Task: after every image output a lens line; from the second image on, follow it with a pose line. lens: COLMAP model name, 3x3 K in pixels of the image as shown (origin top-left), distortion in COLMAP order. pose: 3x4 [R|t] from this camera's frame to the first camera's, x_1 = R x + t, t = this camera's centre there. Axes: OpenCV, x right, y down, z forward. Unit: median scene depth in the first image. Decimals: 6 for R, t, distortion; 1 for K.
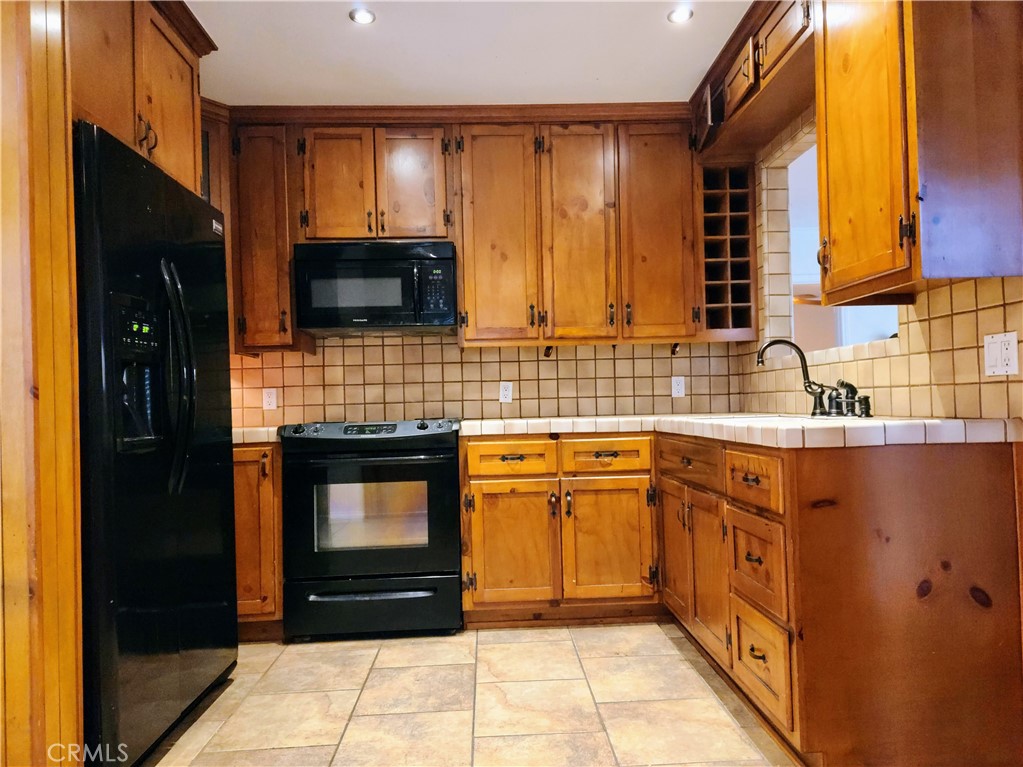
lens RADIAL K [[682.2, 0, 507.0], [0, 682.2, 390.3], [0, 0, 1]] dist [0.082128, -0.070539]
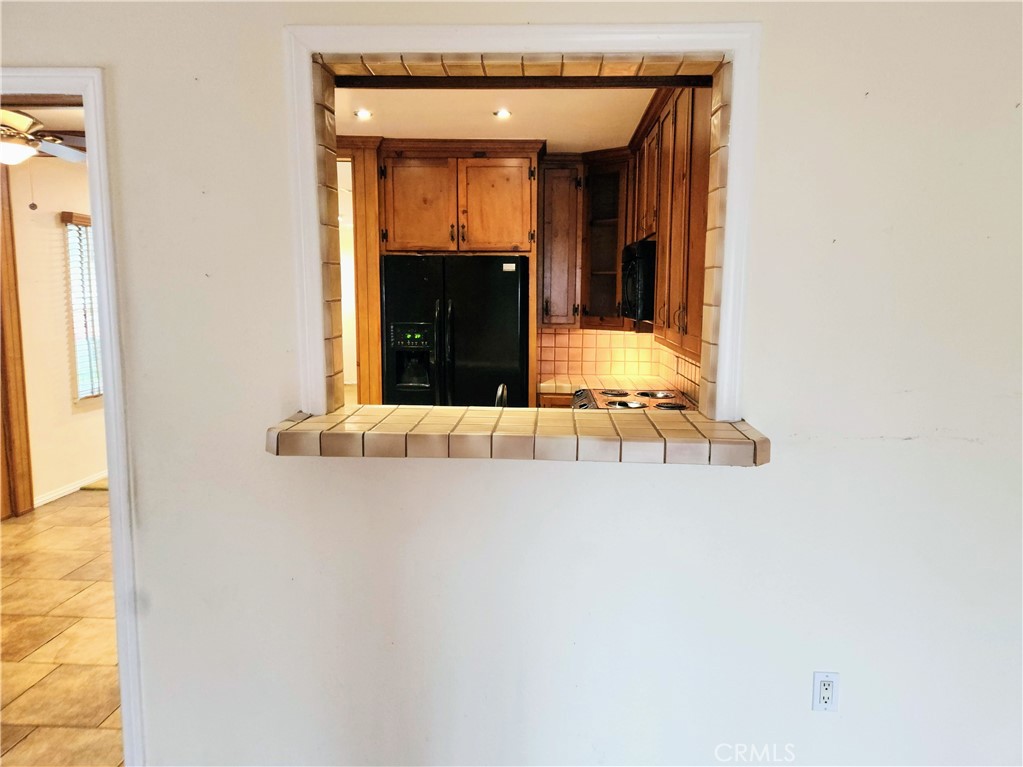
lens RADIAL K [[682.2, 0, 509.2], [0, 682.2, 375.6], [0, 0, 1]] dist [0.082128, -0.070539]
pose [[-0.097435, 0.148692, -0.984072, 0.962242], [0.008638, 0.988865, 0.148562, -0.170078], [0.995204, 0.005975, -0.097634, 0.893941]]
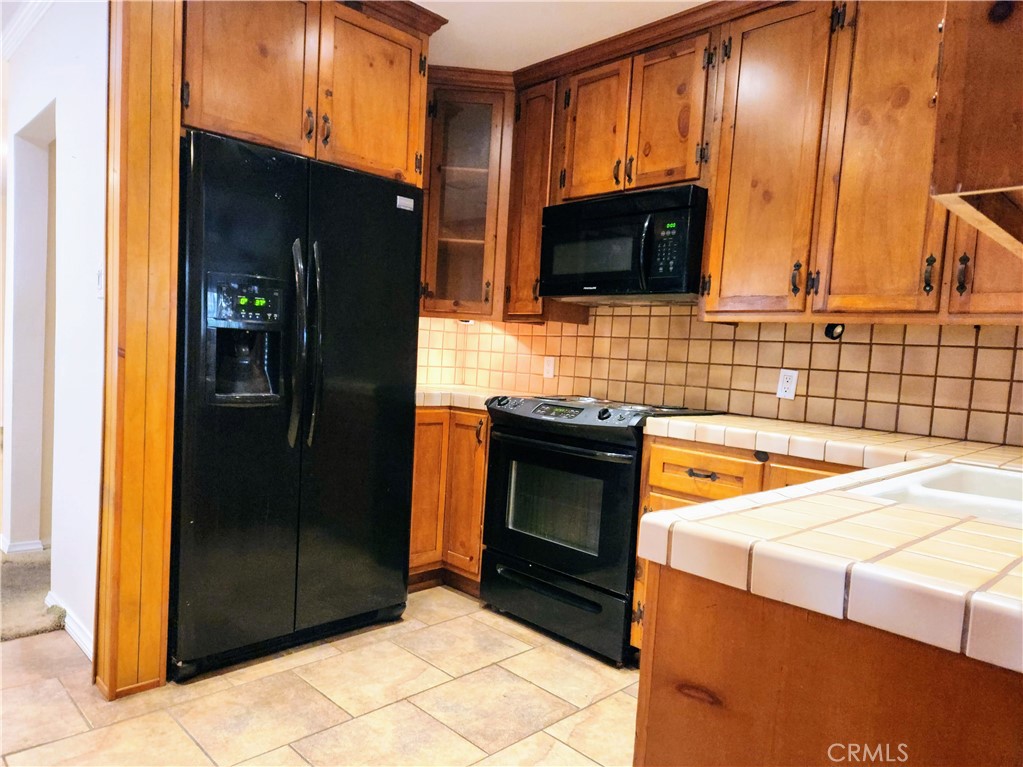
lens RADIAL K [[682.2, 0, 509.0], [0, 682.2, 393.0], [0, 0, 1]] dist [0.082128, -0.070539]
pose [[0.669228, 0.110460, -0.734801, 0.374452], [-0.061522, 0.993731, 0.093351, -0.042126], [0.740506, -0.017266, 0.671828, 0.313186]]
